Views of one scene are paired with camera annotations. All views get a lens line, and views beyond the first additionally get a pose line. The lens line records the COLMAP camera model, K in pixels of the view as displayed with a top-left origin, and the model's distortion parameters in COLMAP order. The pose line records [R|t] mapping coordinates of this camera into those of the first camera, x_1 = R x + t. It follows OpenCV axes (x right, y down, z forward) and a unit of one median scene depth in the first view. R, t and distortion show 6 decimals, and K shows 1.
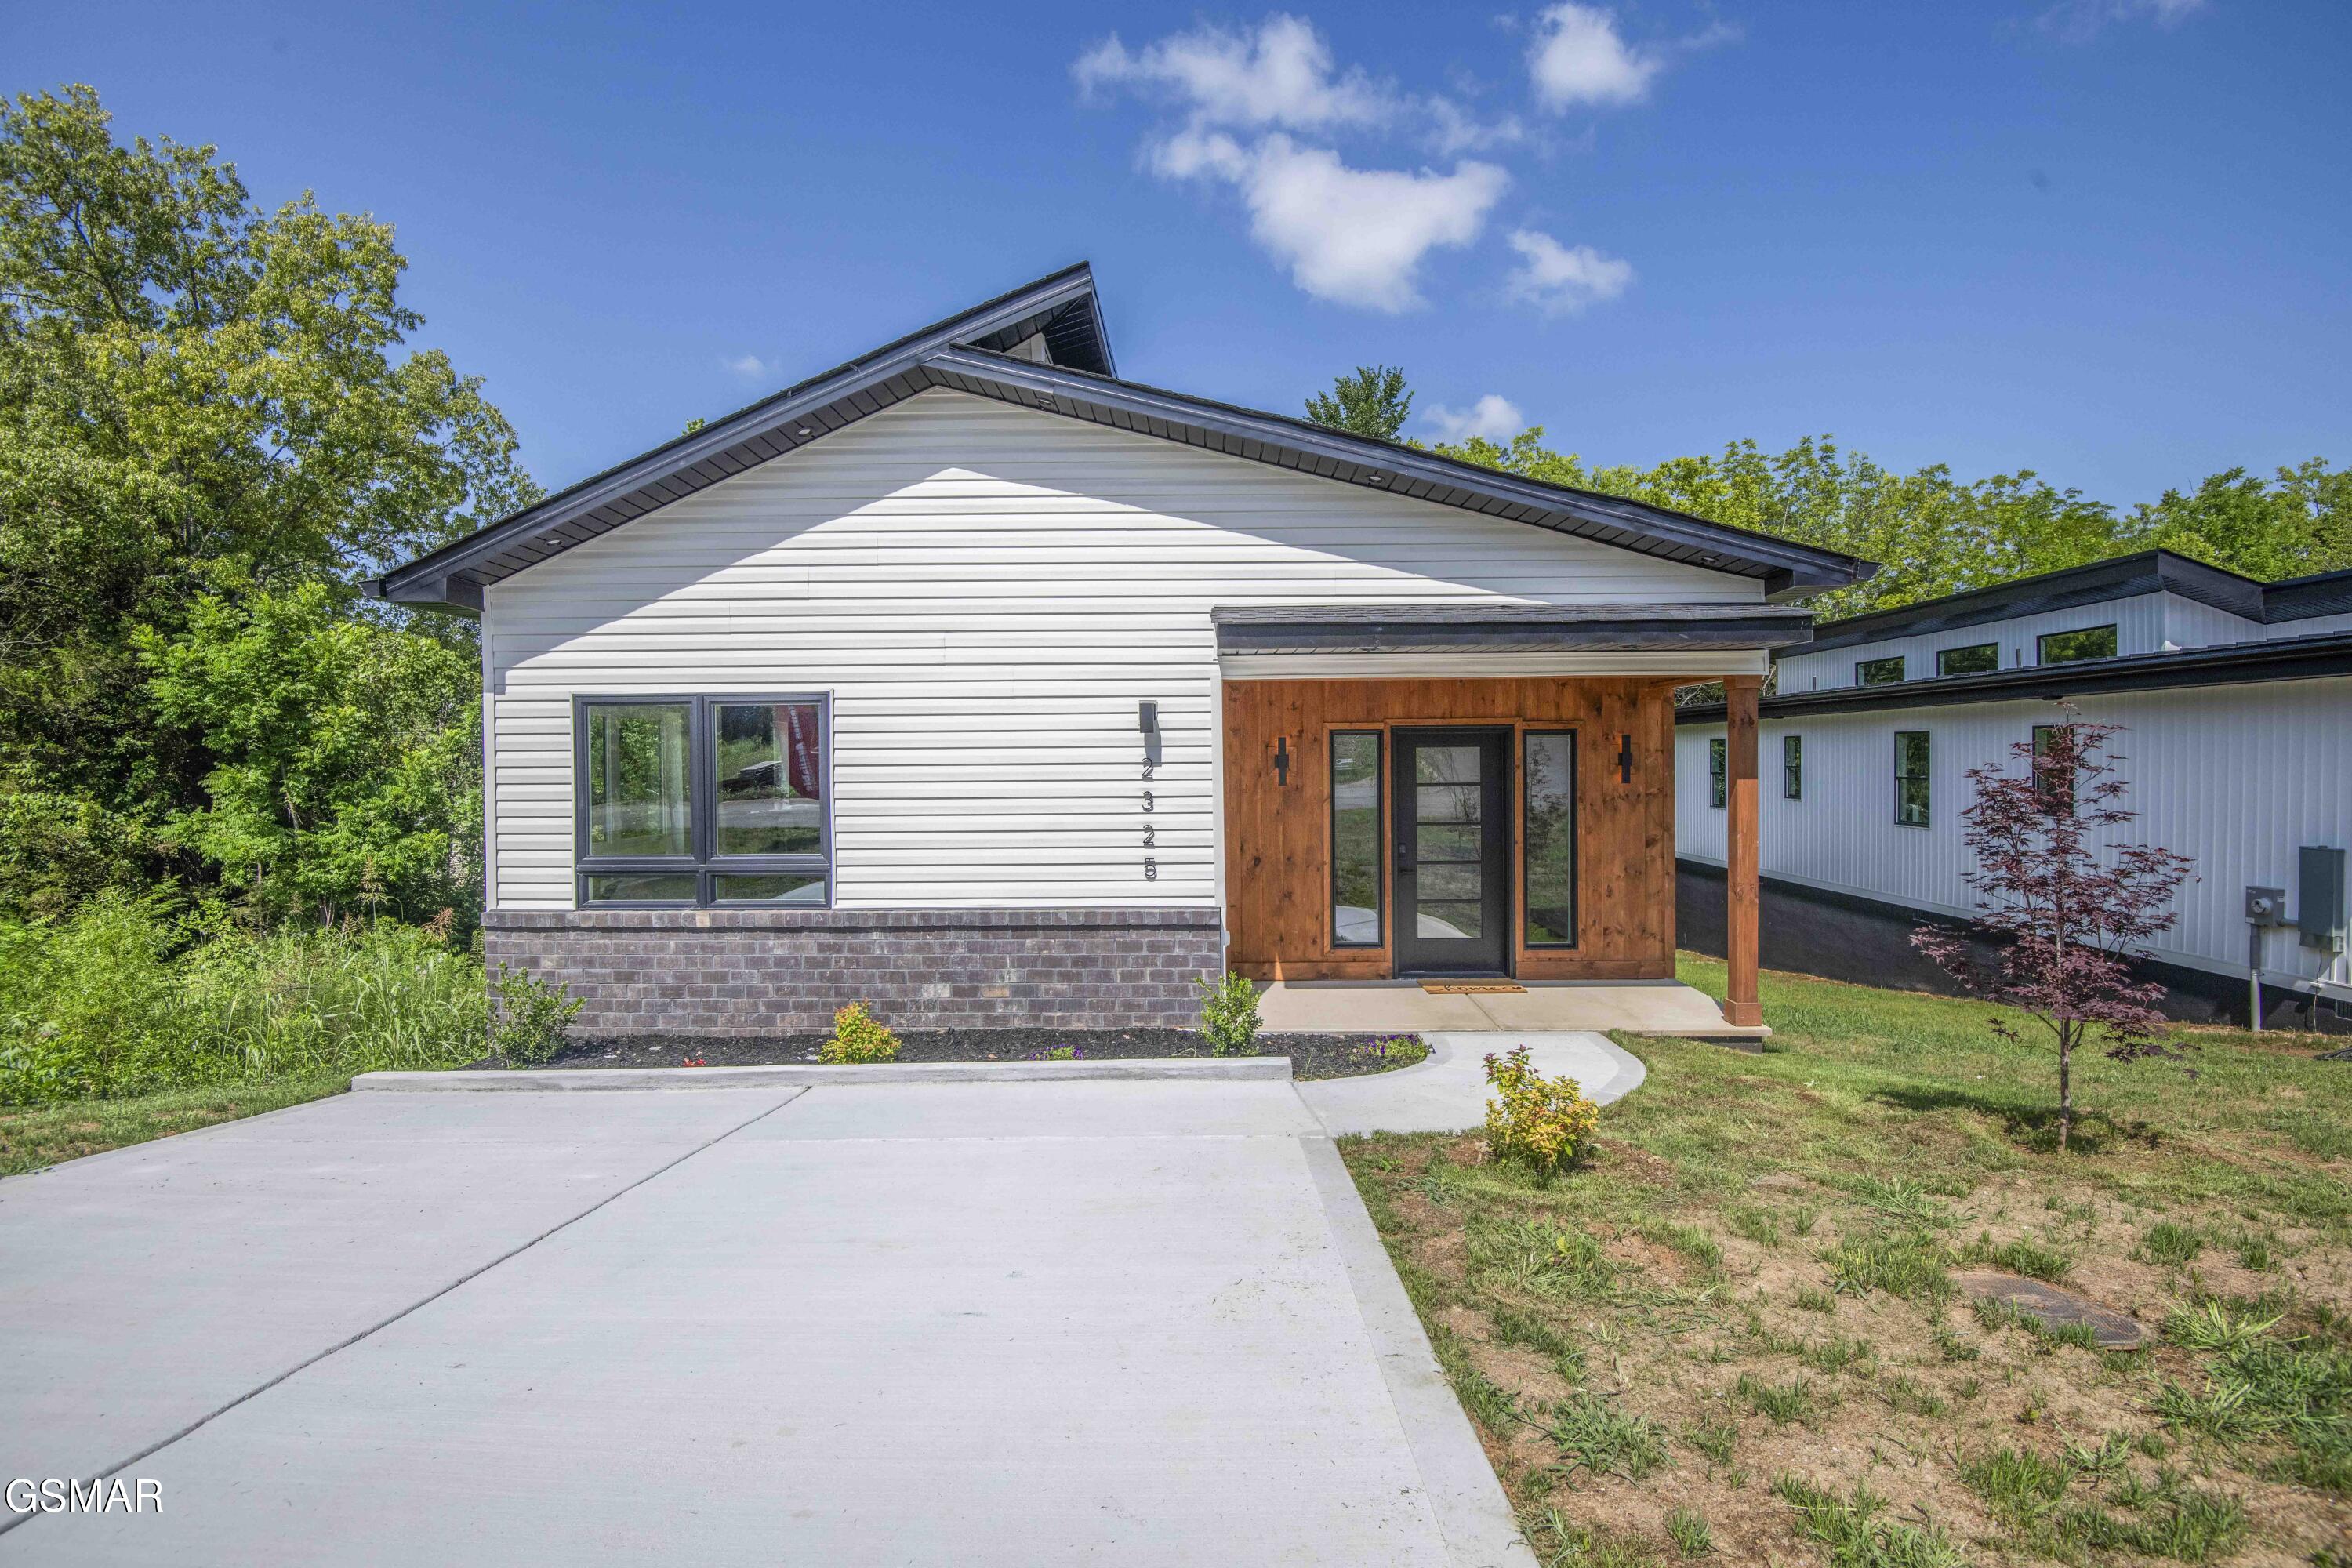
lens RADIAL K [[1096.9, 0, 1179.4], [0, 1096.9, 778.3], [0, 0, 1]] dist [-0.034065, -0.001456]
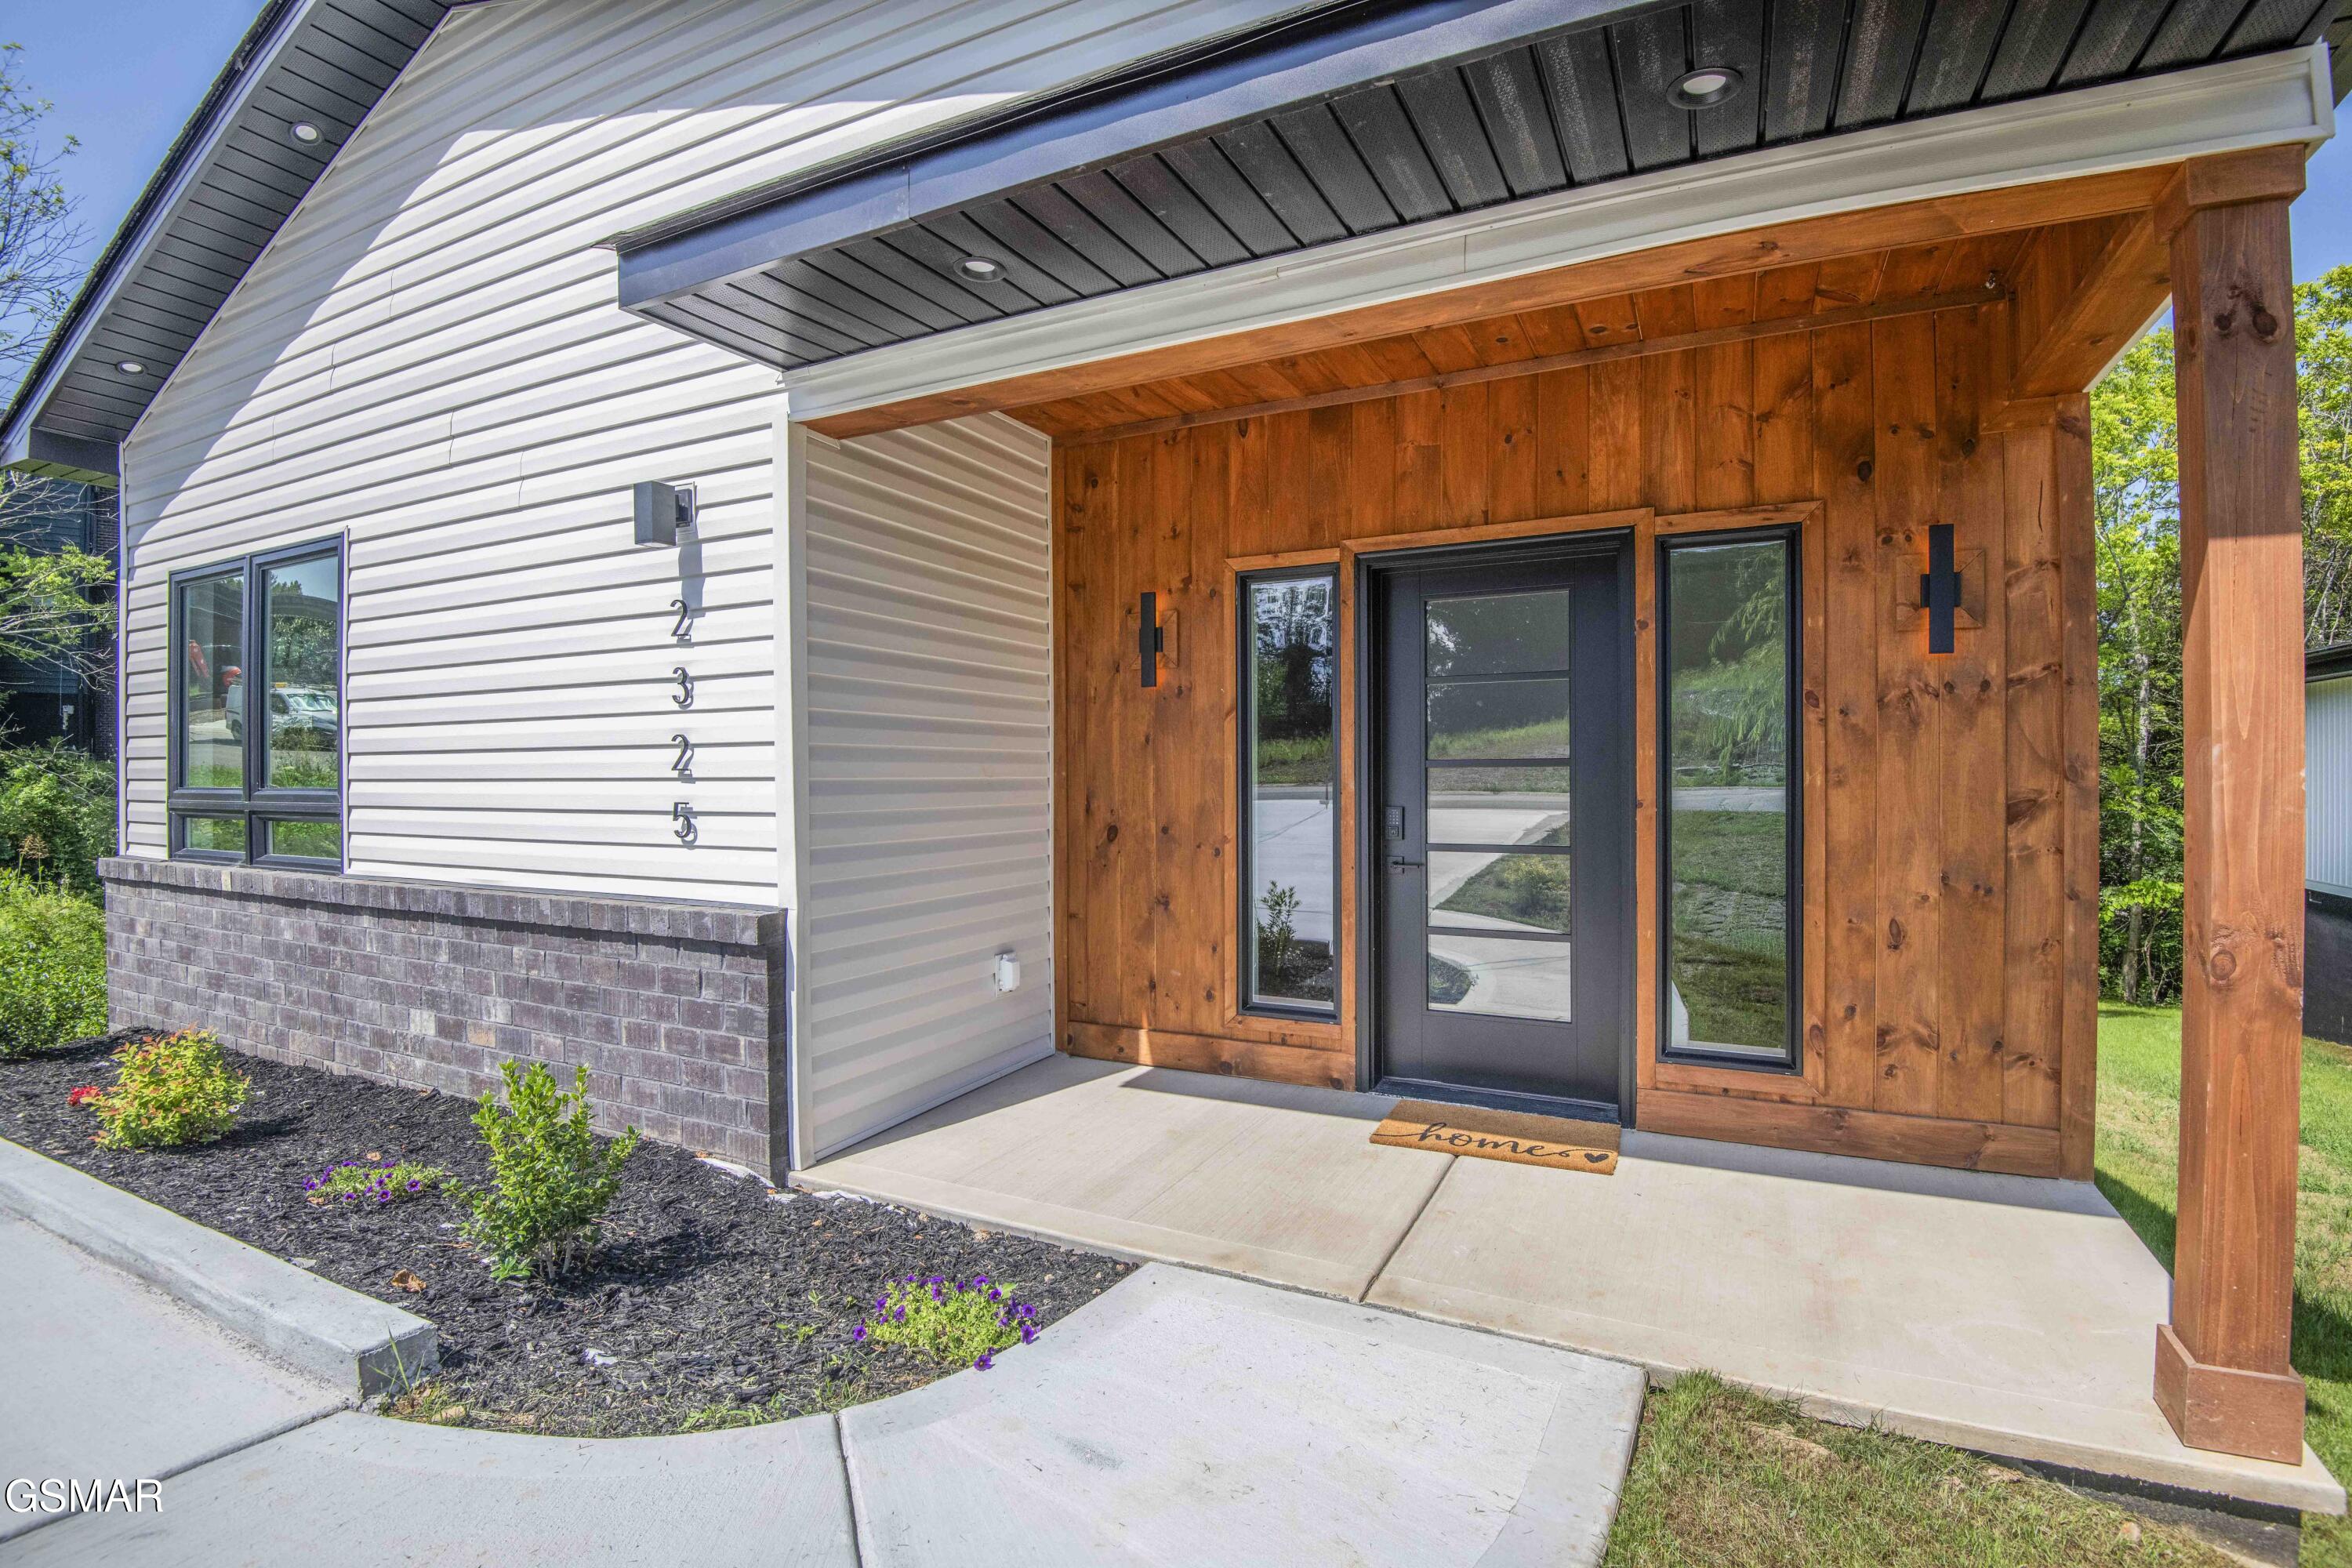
lens RADIAL K [[1096.9, 0, 1177.4], [0, 1096.9, 777.6], [0, 0, 1]] dist [-0.034065, -0.001456]
pose [[0.907559, 0.007047, -0.419865, 0.324359], [-0.010415, 0.999929, -0.005731, 0.052713], [0.419795, 0.009574, 0.907568, 0.545872]]
